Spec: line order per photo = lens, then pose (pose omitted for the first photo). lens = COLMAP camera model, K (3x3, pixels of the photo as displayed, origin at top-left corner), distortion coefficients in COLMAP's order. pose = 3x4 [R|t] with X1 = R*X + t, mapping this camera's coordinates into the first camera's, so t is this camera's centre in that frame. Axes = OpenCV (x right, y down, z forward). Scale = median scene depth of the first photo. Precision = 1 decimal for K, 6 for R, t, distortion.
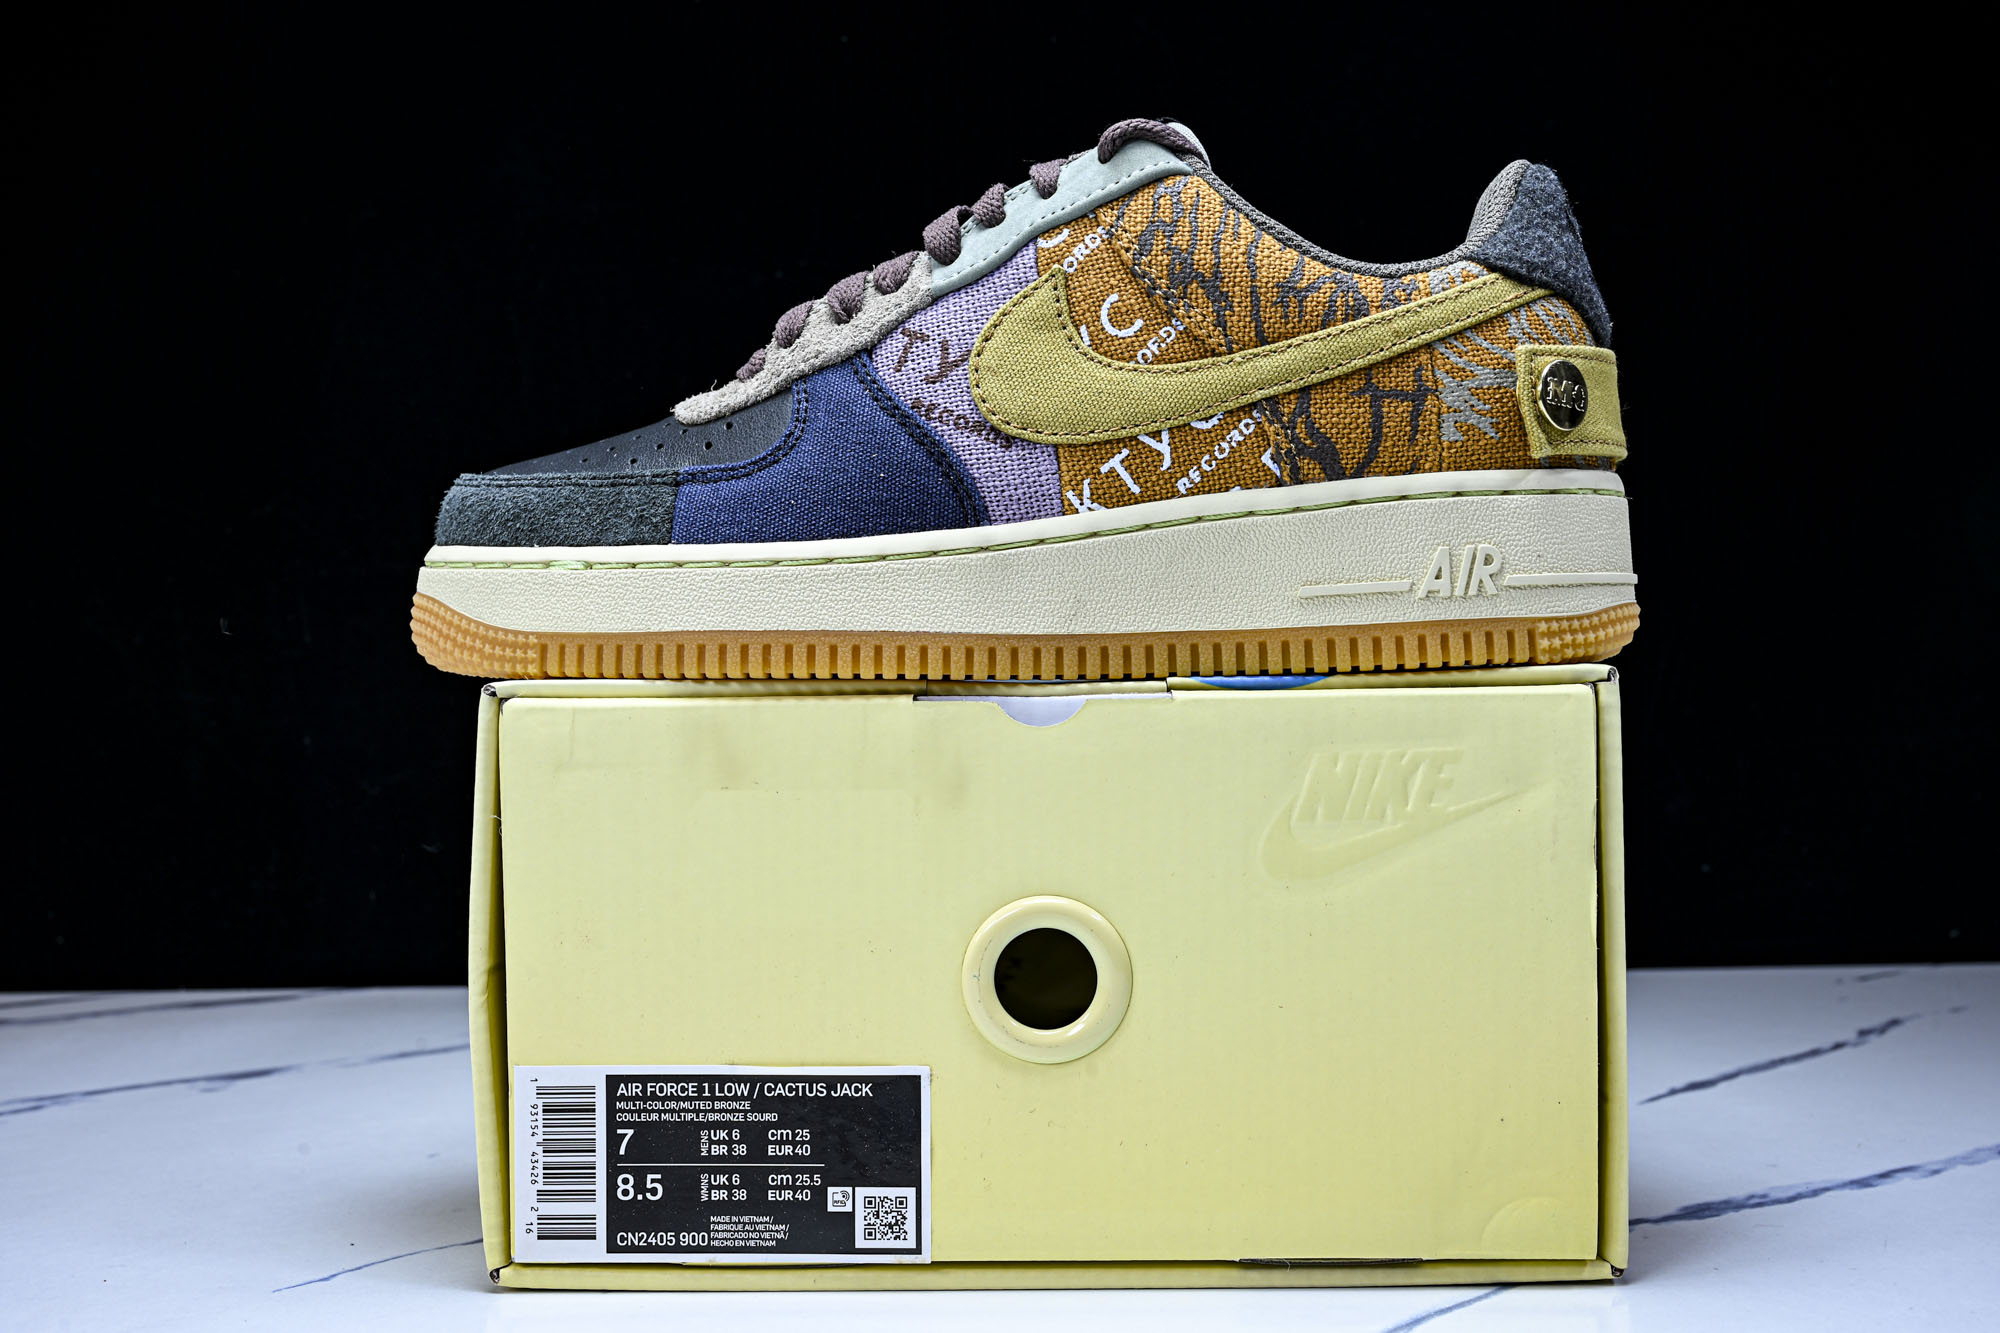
lens RADIAL K [[2362.5, 0, 1000.0], [0, 2362.5, 666.5], [0, 0, 1]] dist [0.007721, -0.016425]
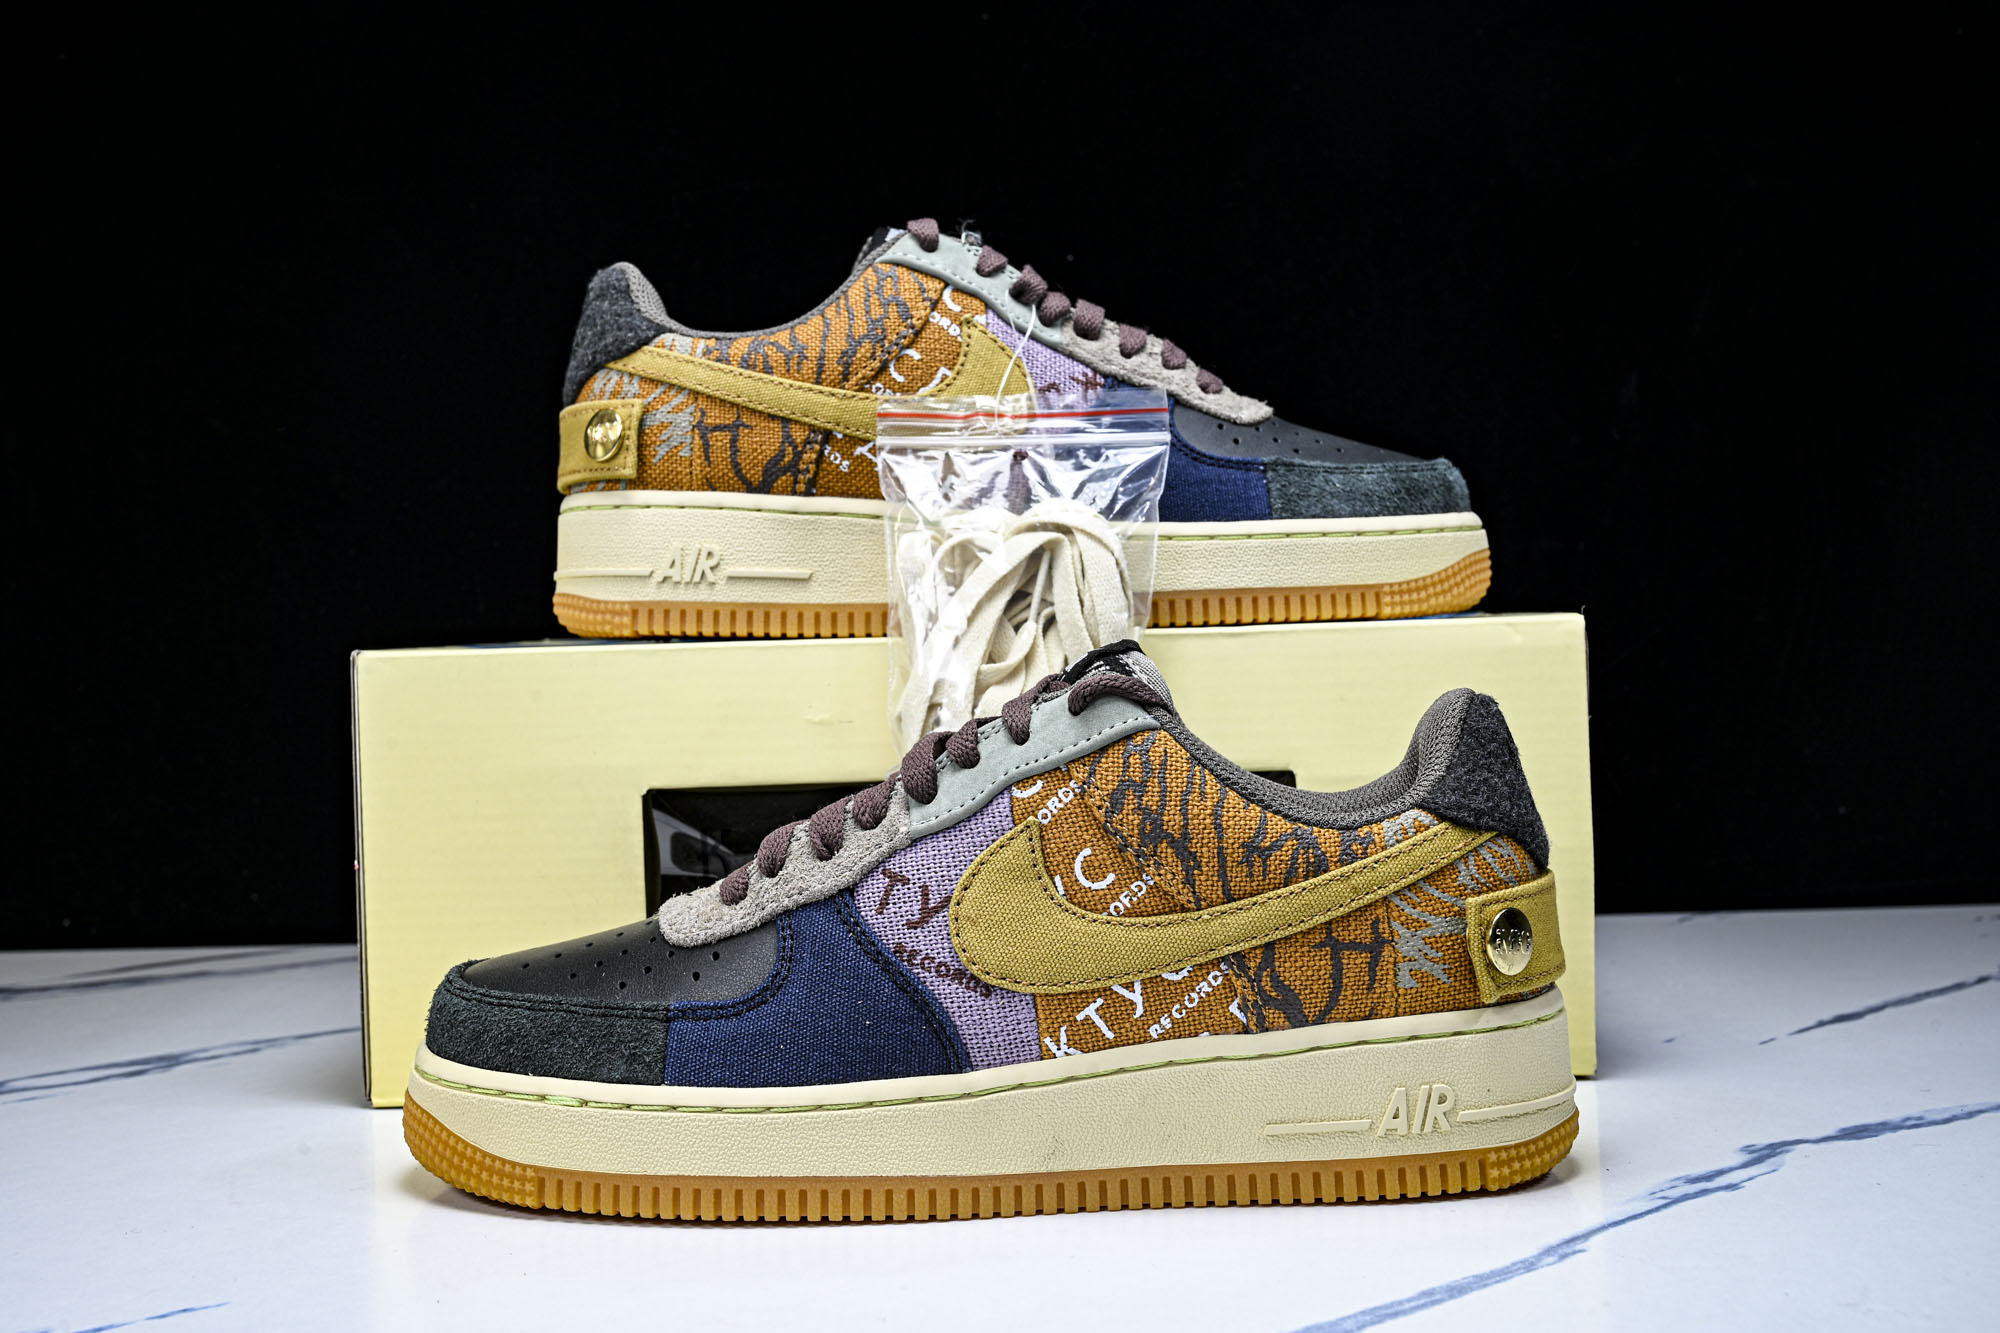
lens RADIAL K [[2362.5, 0, 1000.0], [0, 2362.5, 666.5], [0, 0, 1]] dist [0.007721, -0.016425]
pose [[0.998558, -0.012135, 0.052295, -0.044561], [0.011290, 0.999801, 0.016422, -0.256986], [-0.052484, -0.015808, 0.998497, -0.046355]]
